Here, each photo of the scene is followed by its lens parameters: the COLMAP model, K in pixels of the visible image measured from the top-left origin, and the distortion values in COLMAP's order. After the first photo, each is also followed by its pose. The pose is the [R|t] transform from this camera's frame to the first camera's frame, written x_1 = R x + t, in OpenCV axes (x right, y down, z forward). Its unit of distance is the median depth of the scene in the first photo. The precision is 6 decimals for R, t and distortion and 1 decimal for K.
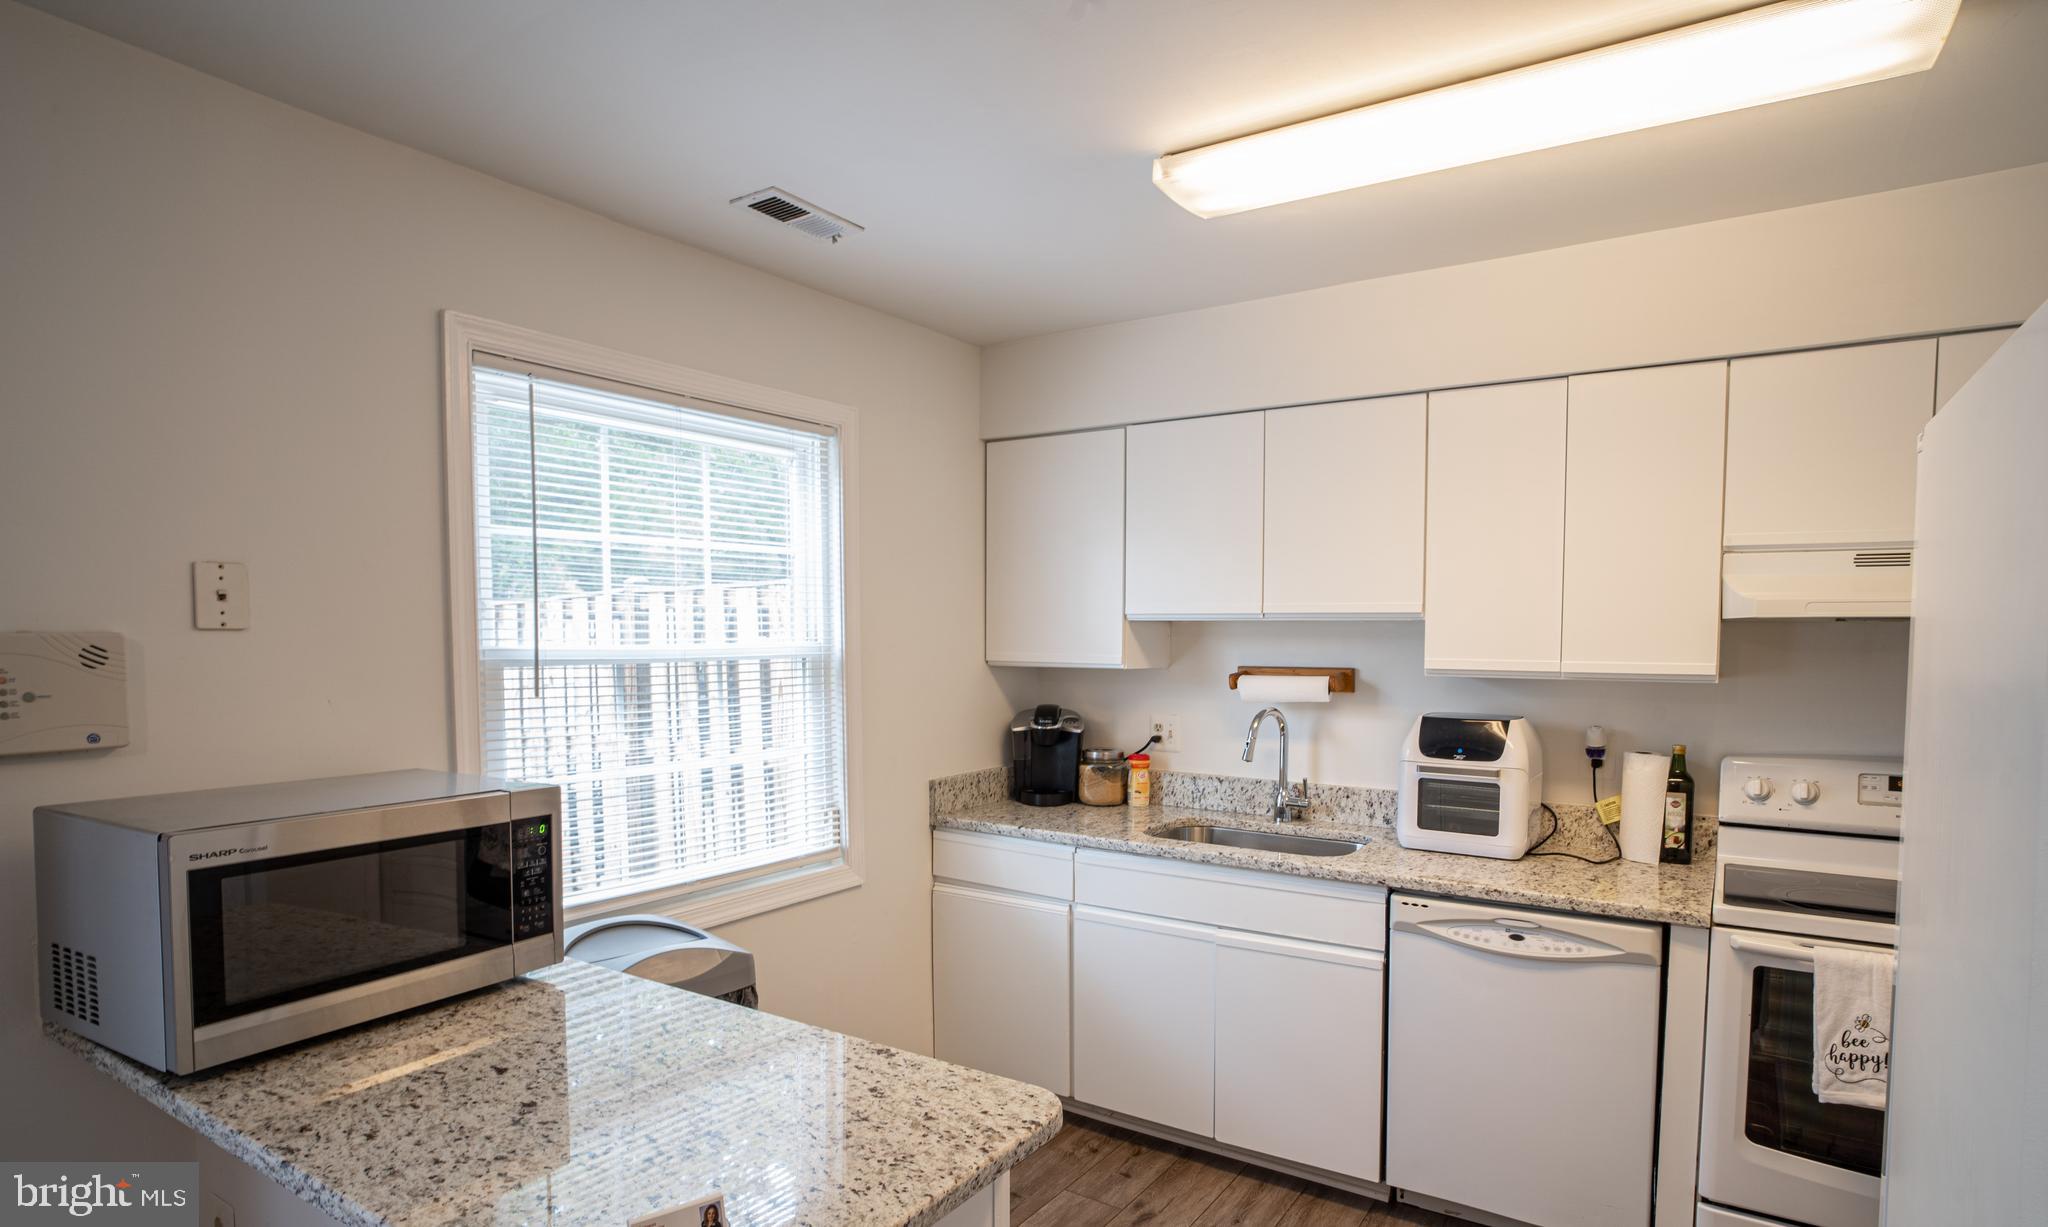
lens RADIAL K [[1077.8, 0, 1042.4], [0, 1077.8, 692.1], [0, 0, 1]] dist [-0.020286, 0.000887]
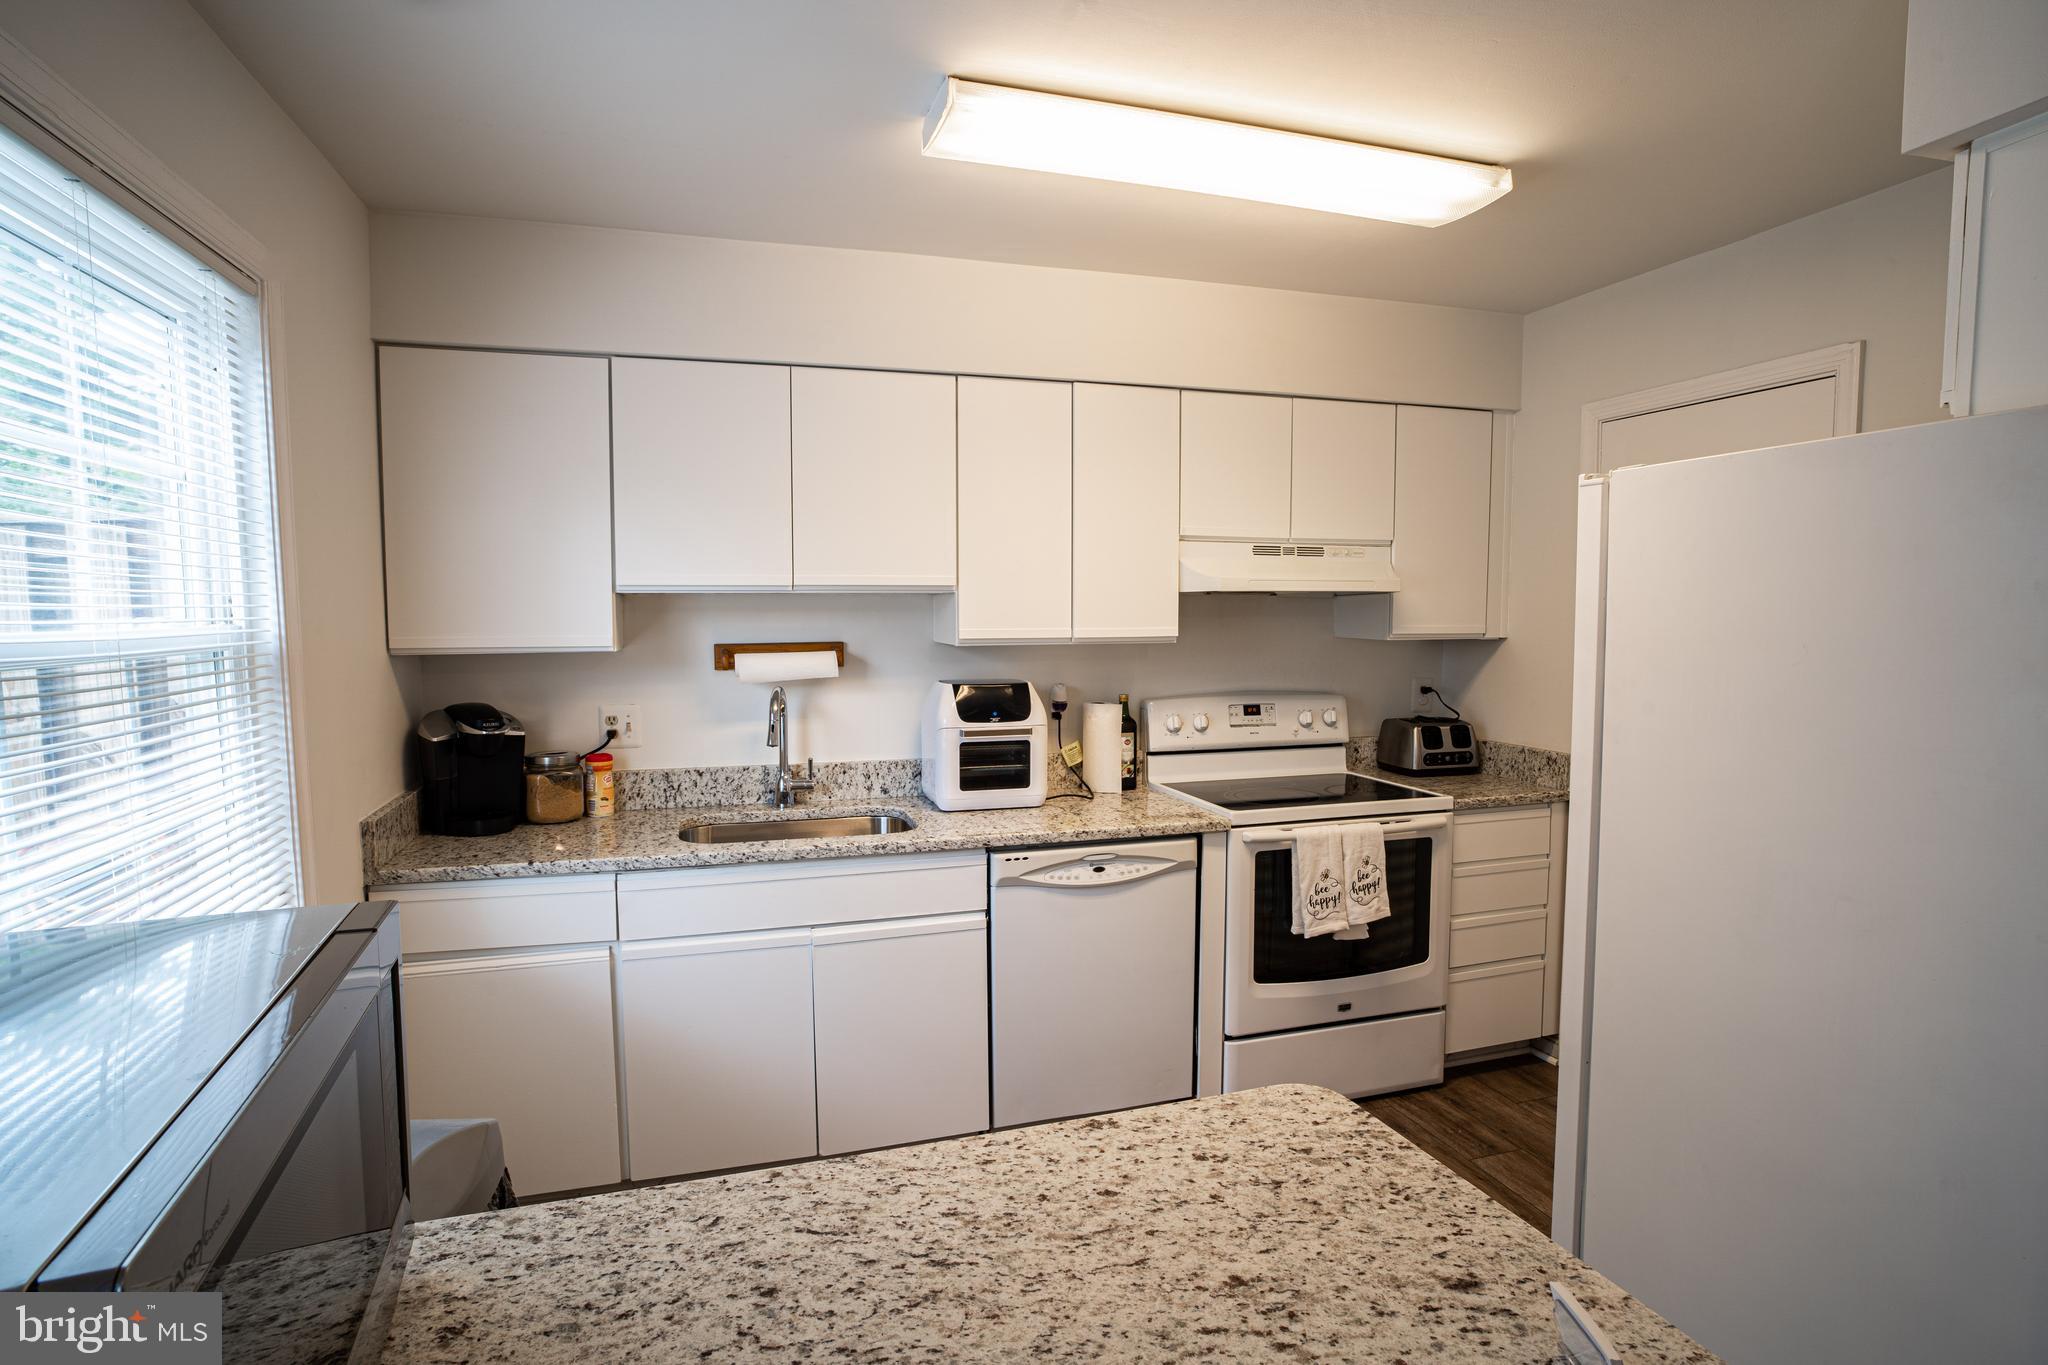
lens RADIAL K [[1067.3, 0, 1022.5], [0, 1067.3, 685.3], [0, 0, 1]] dist [-0.056757, 0.031136]
pose [[0.641351, -0.060055, 0.764894, -0.423672], [0.048942, 0.998104, 0.037328, -0.013088], [-0.765685, 0.013495, 0.643074, 0.293516]]
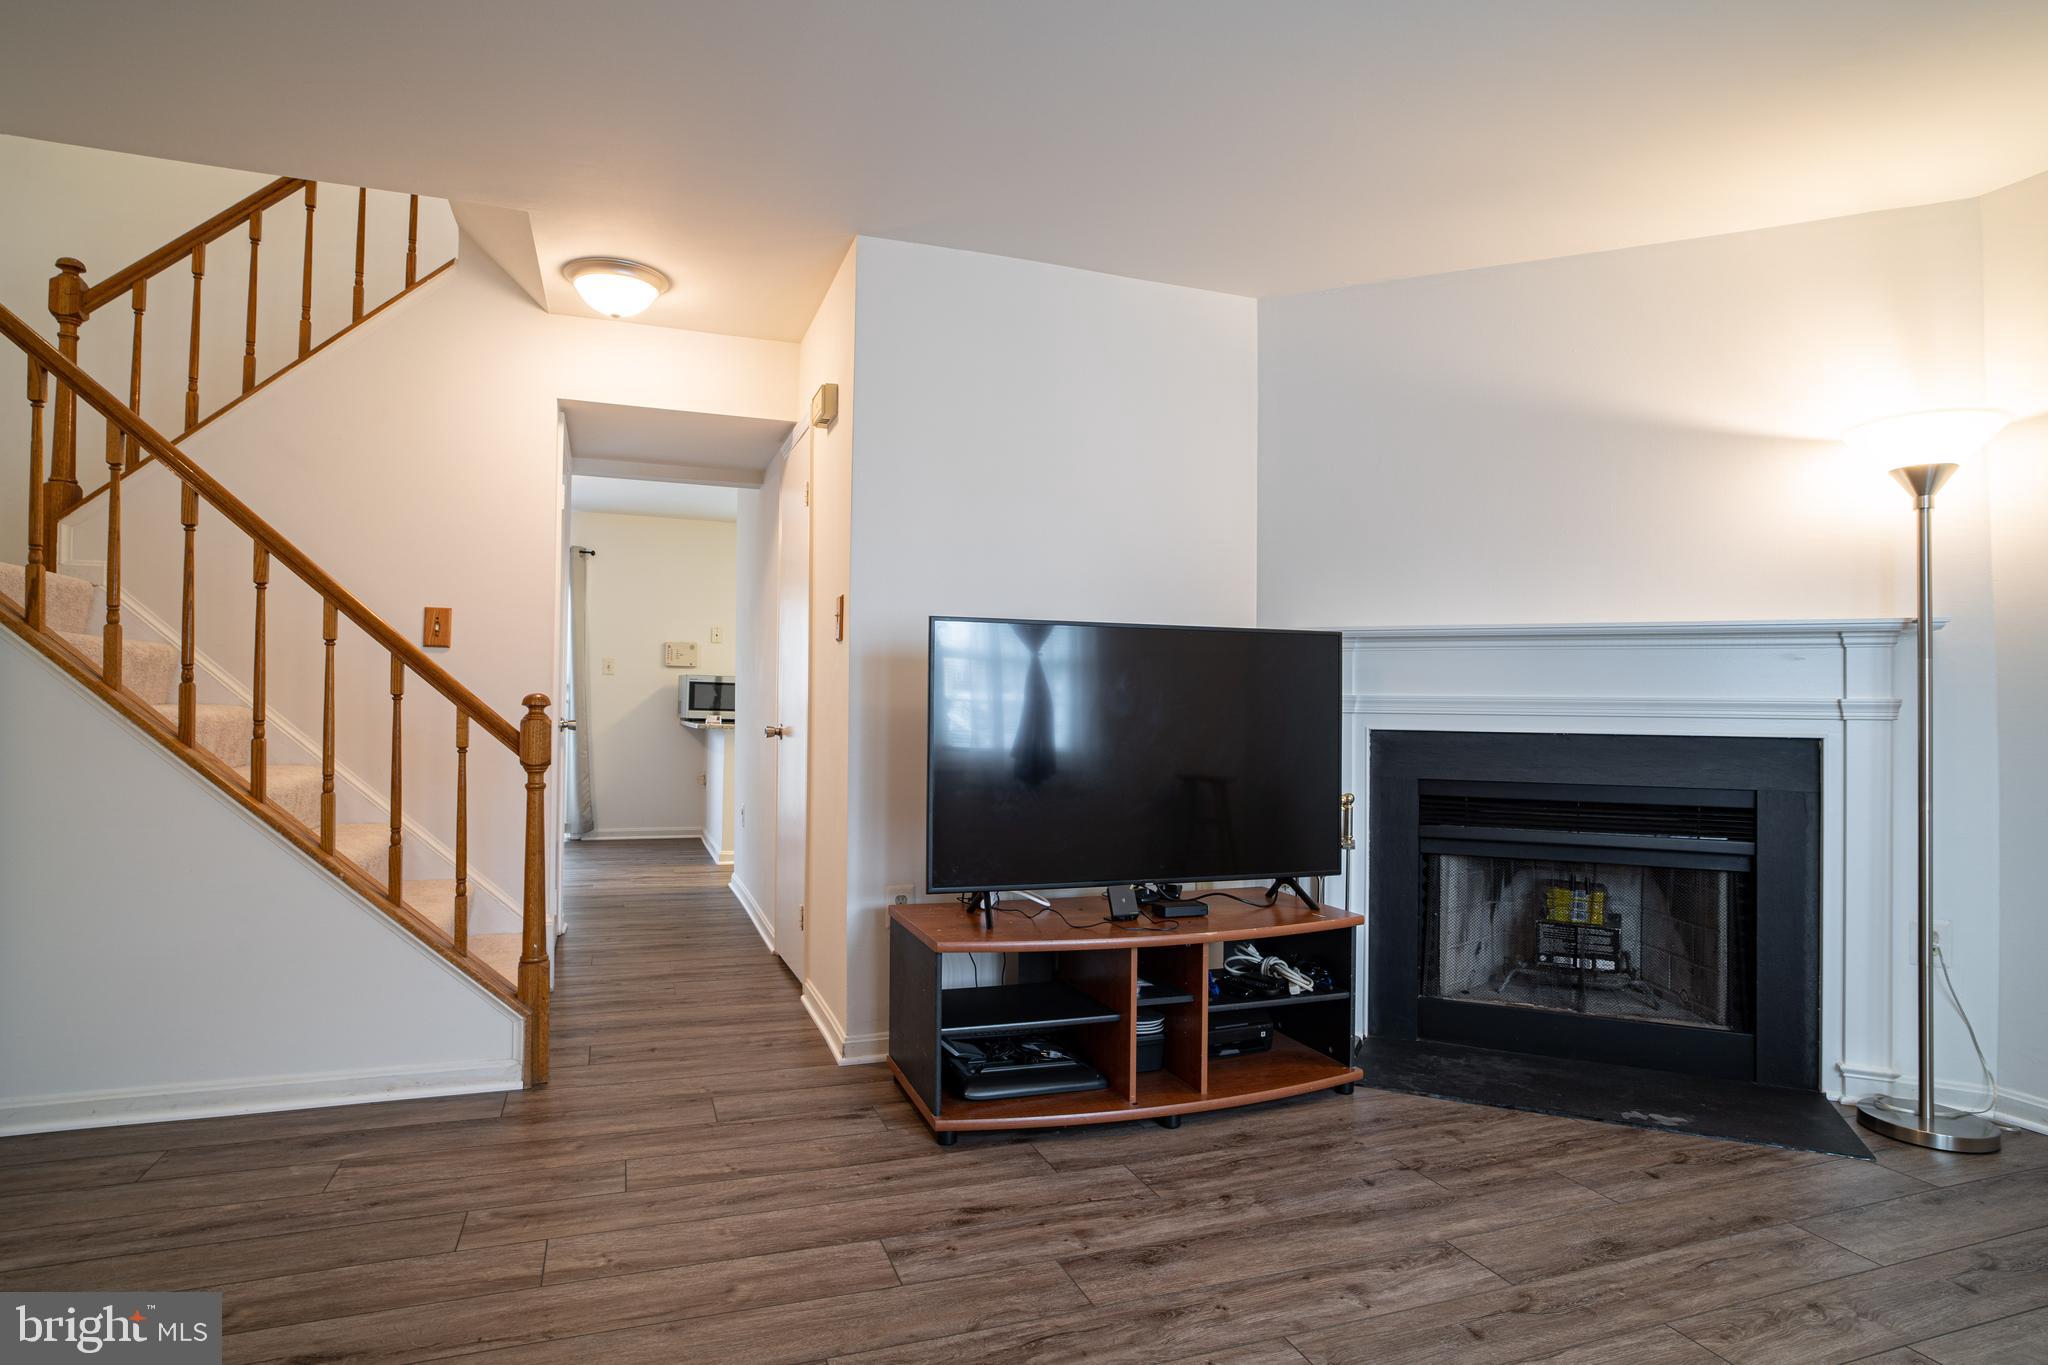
lens RADIAL K [[1093.7, 0, 1010.2], [0, 1093.7, 680.0], [0, 0, 1]] dist [-0.054505, 0.027521]
pose [[0.799907, -0.003922, -0.600111, 1.982022], [-0.050052, 0.996059, -0.073225, 0.247747], [0.598033, 0.088610, 0.796558, -1.270078]]
